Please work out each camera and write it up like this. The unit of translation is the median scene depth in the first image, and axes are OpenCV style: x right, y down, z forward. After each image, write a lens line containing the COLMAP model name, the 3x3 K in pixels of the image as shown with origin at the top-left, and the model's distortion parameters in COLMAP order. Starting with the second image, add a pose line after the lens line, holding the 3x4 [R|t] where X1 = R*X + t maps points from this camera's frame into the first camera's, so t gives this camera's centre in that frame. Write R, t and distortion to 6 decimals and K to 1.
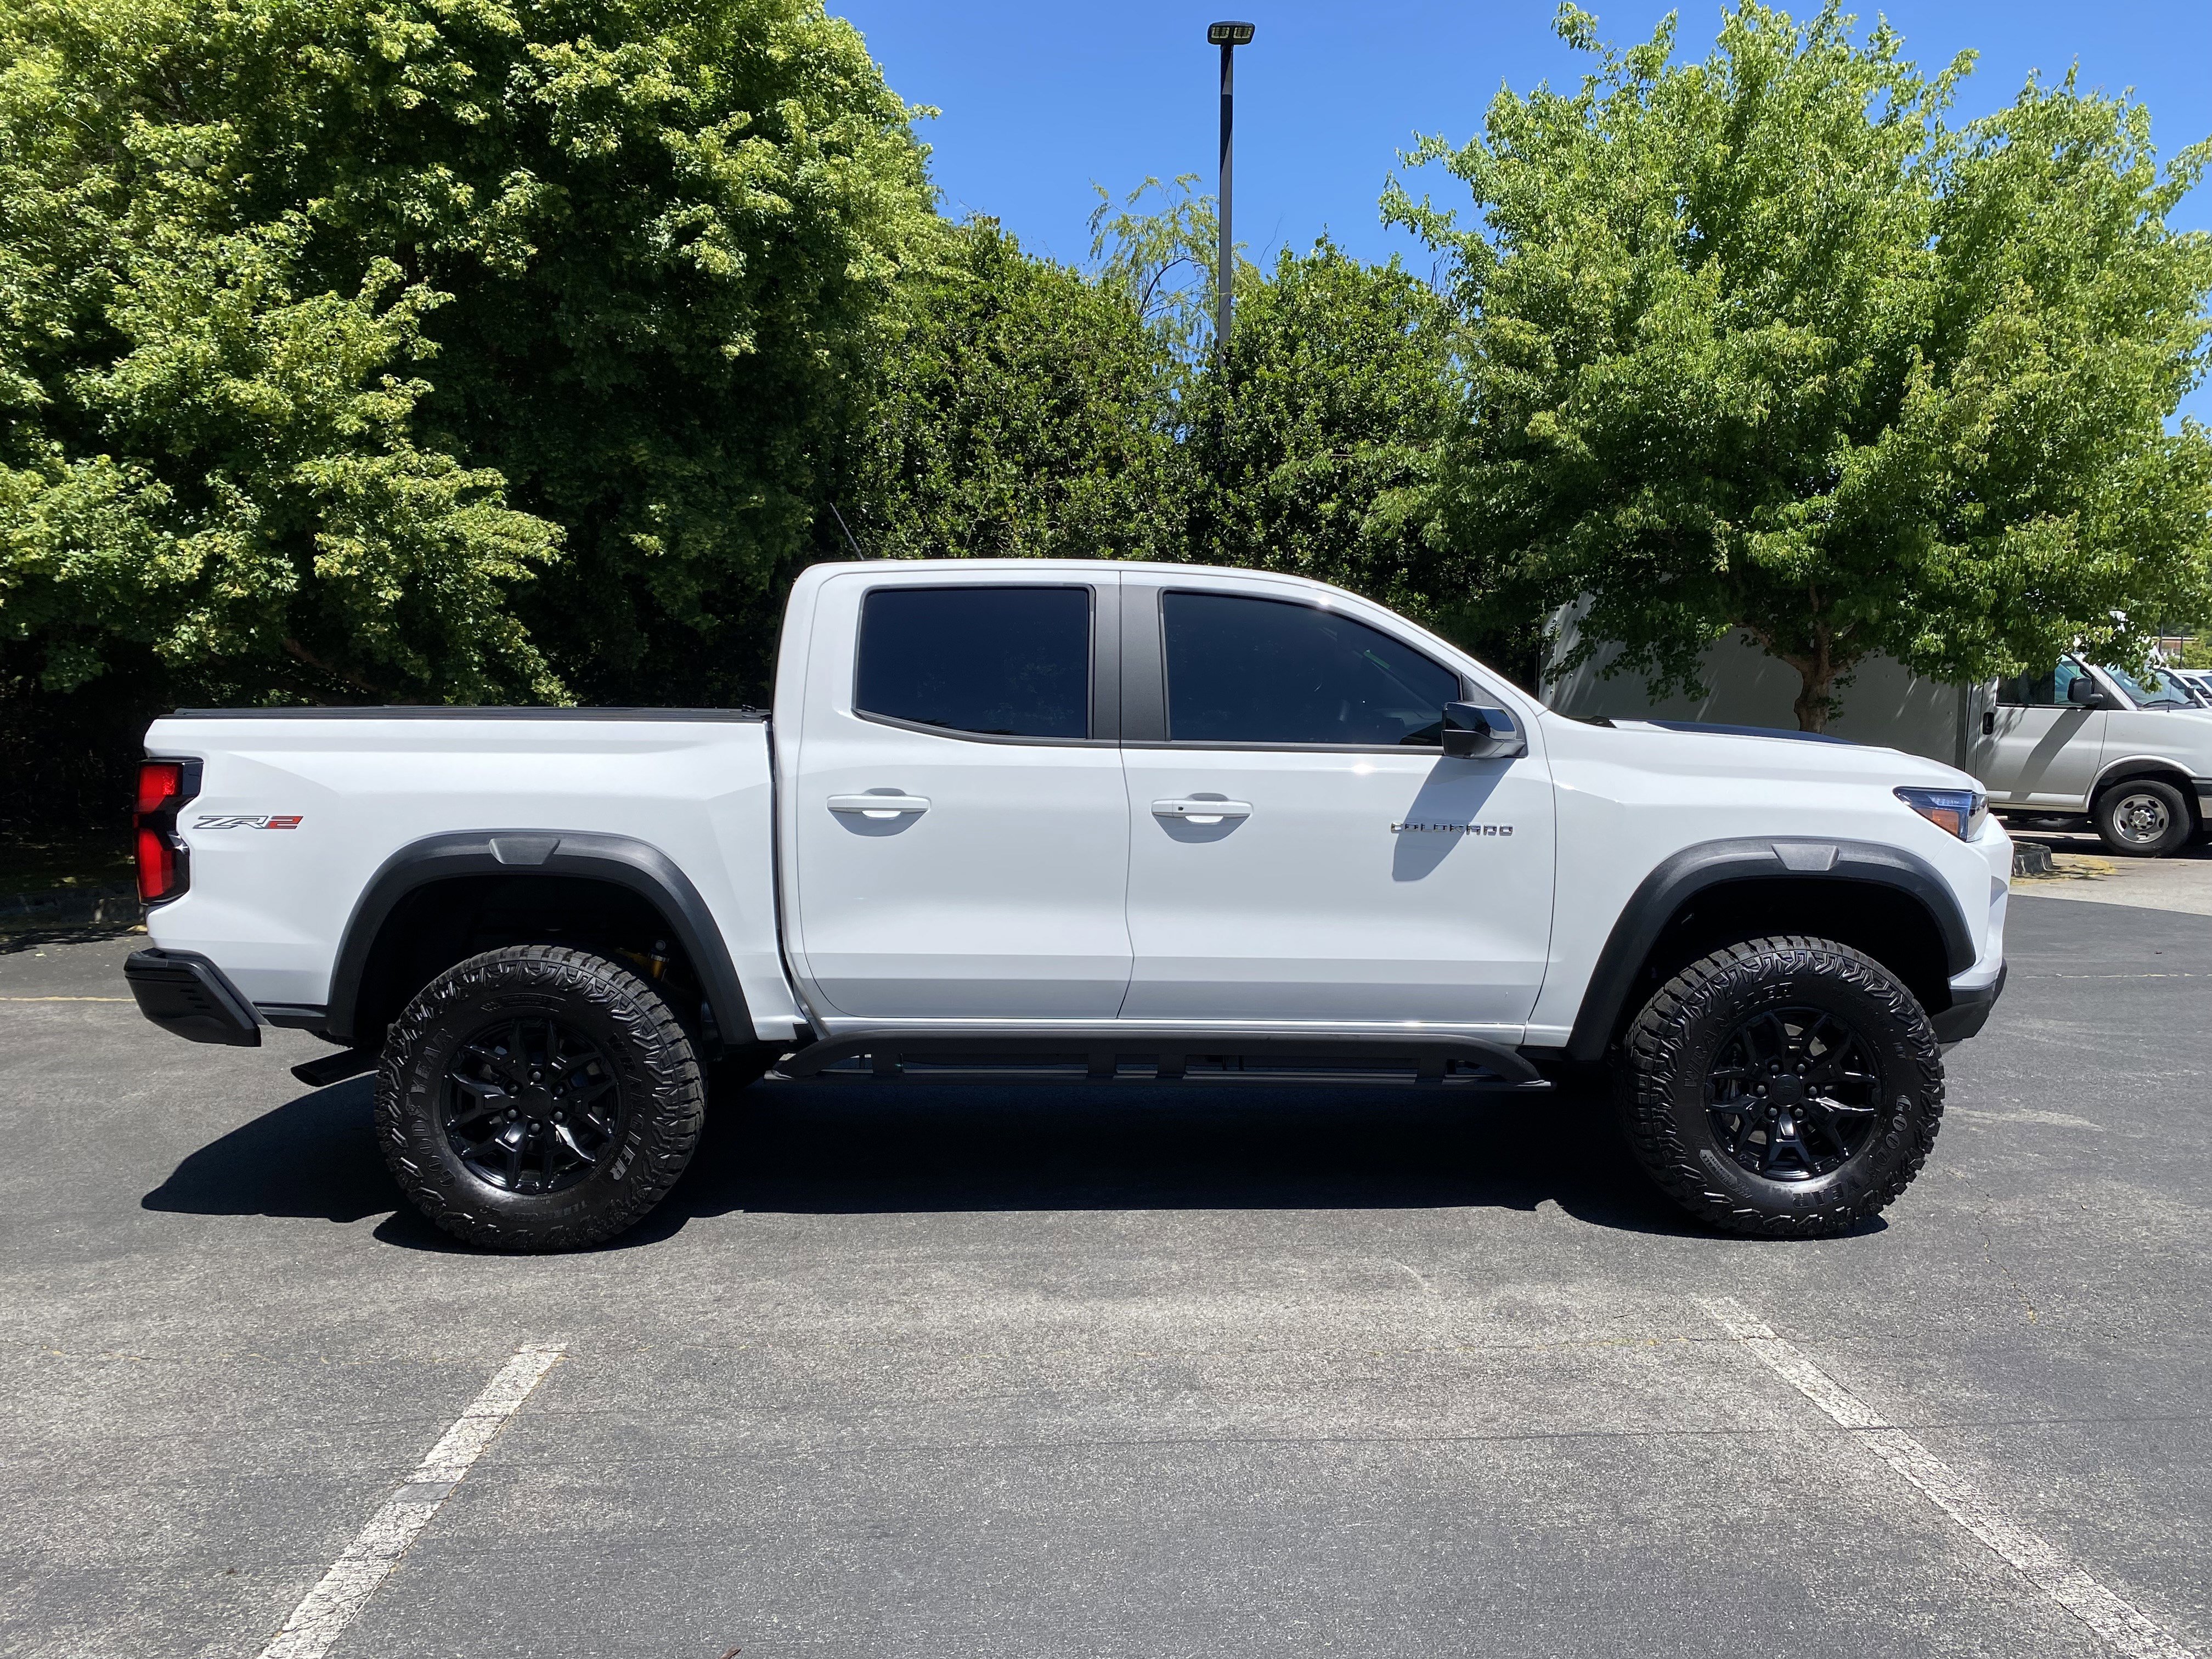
lens RADIAL K [[1582.5, 0, 1162.5], [0, 1582.5, 836.9], [0, 0, 1]] dist [0.033991, -0.040146]
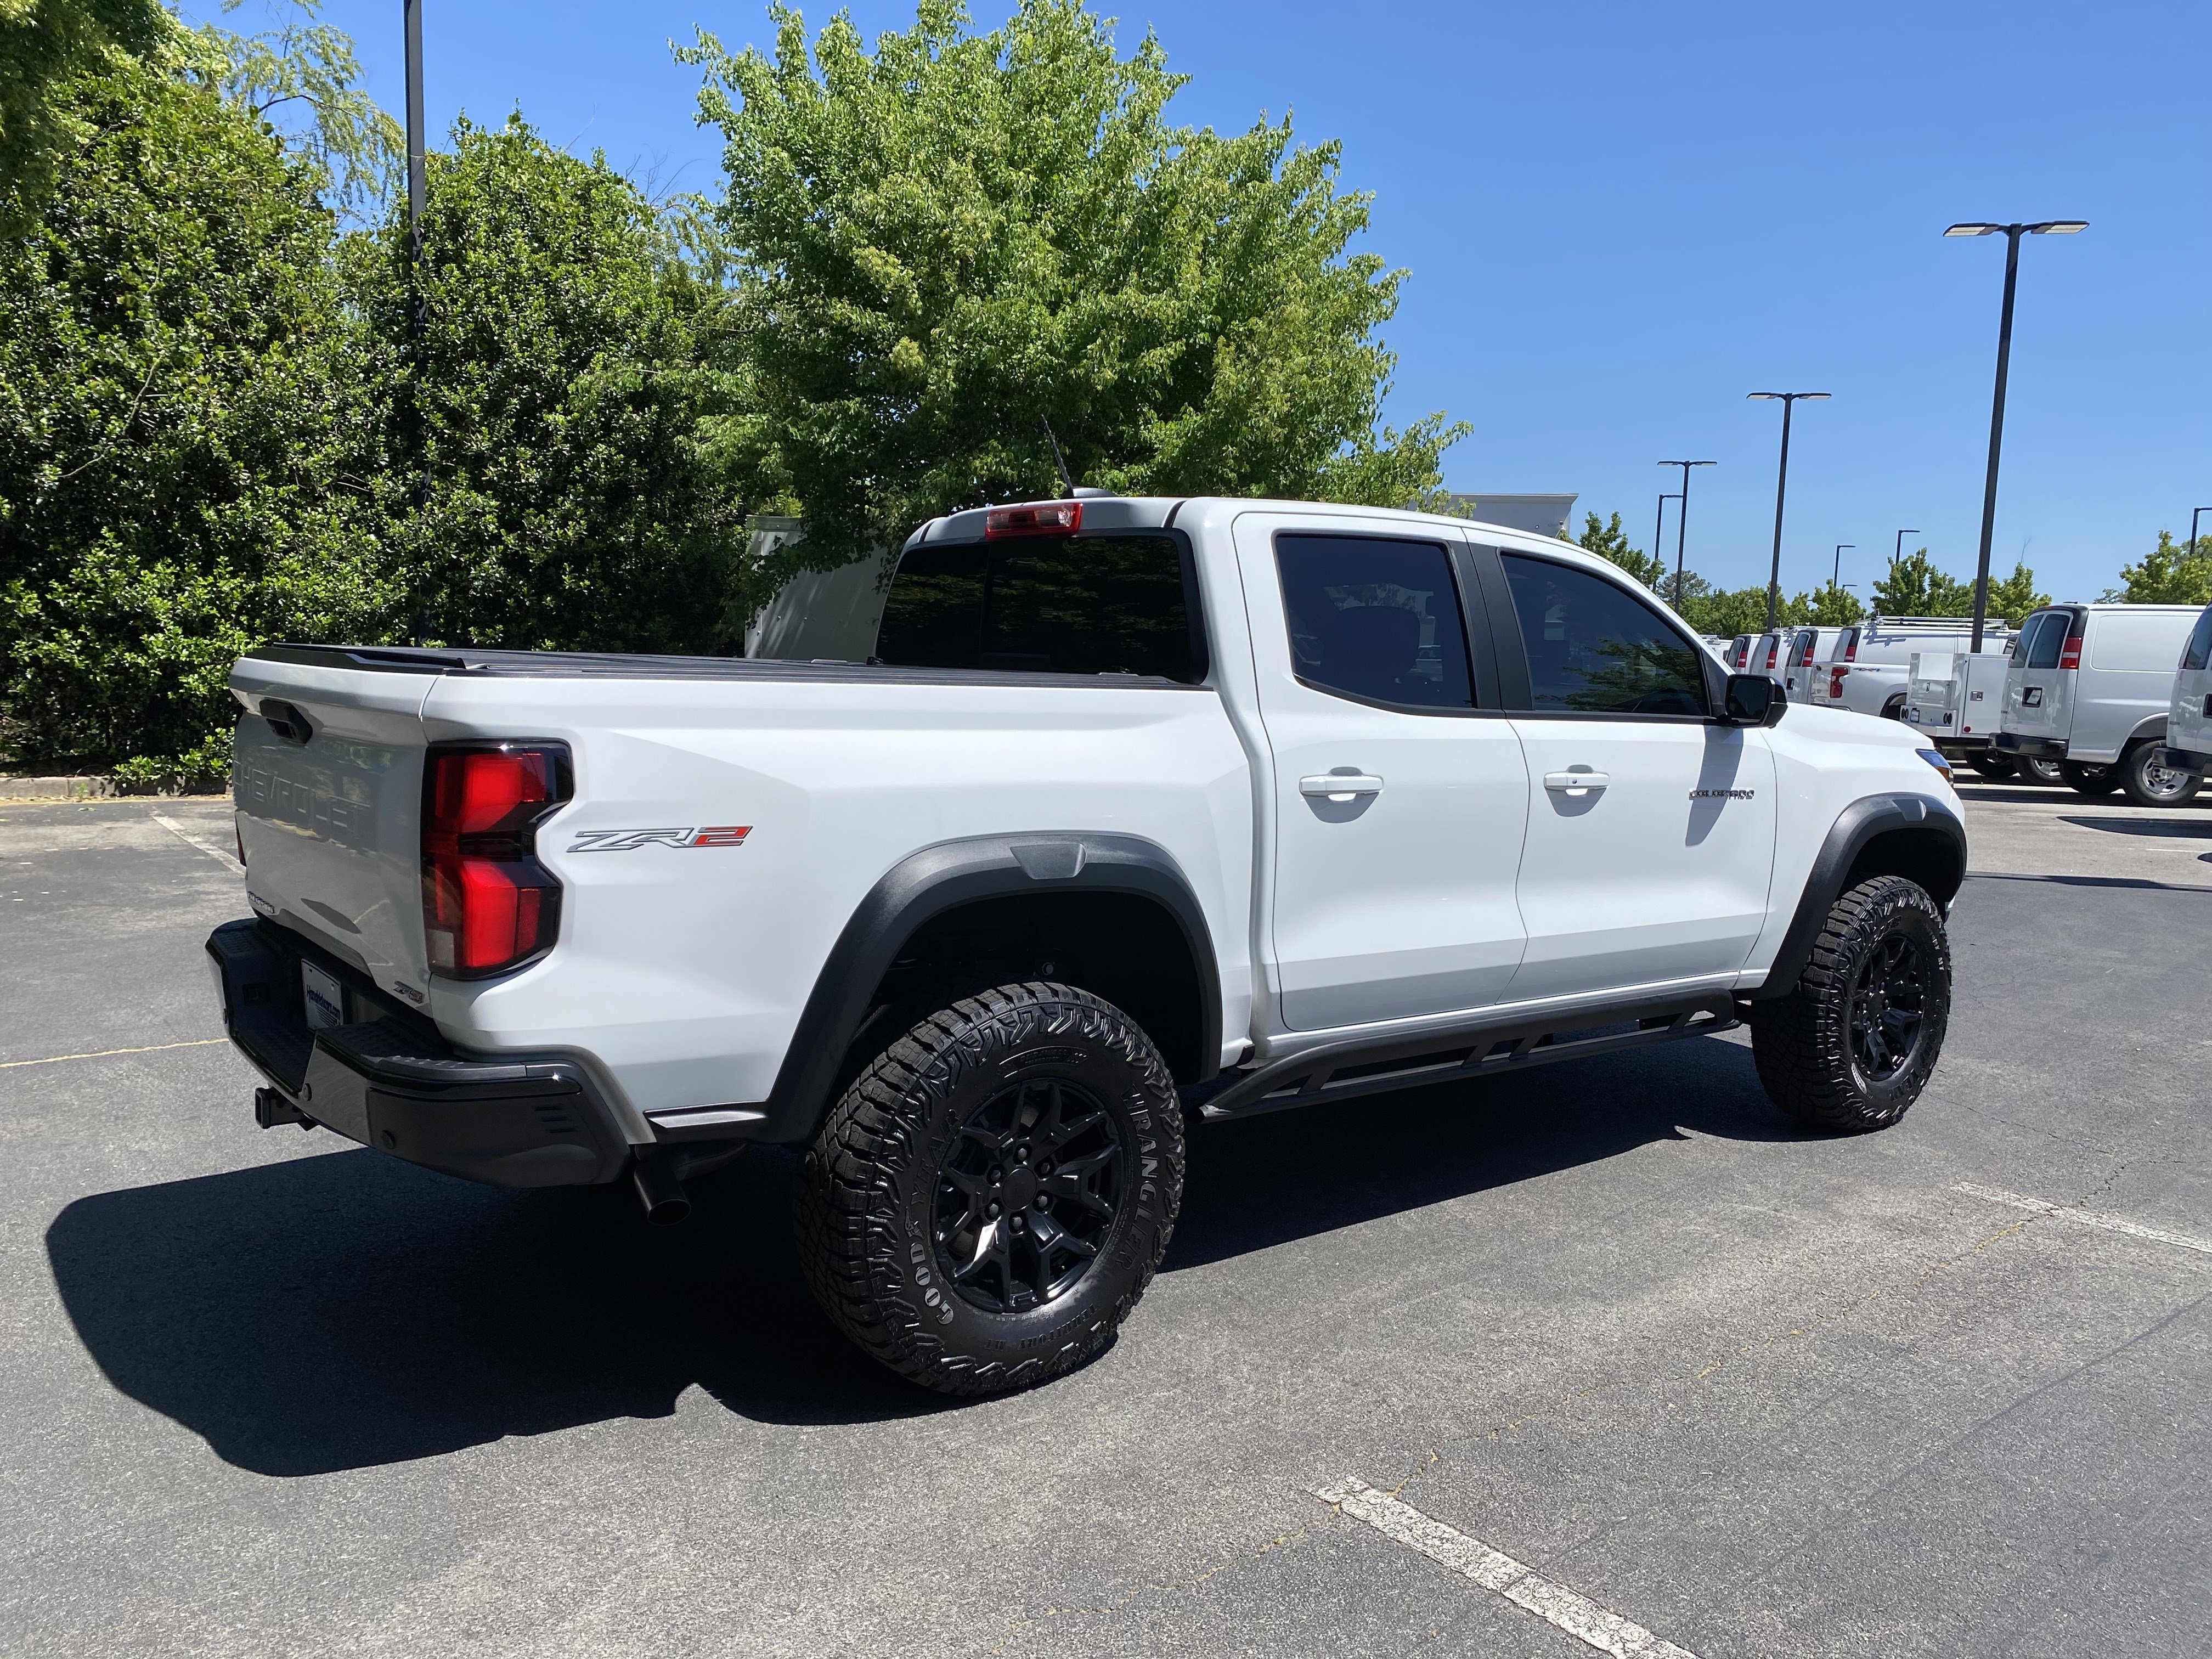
lens RADIAL K [[1582.5, 0, 1096.4], [0, 1582.5, 828.7], [0, 0, 1]] dist [0.033991, -0.040146]
pose [[0.827067, -0.040858, 0.560617, -0.764935], [0.020631, 0.998889, 0.042363, -0.036001], [-0.561725, -0.023471, 0.826991, 0.350472]]
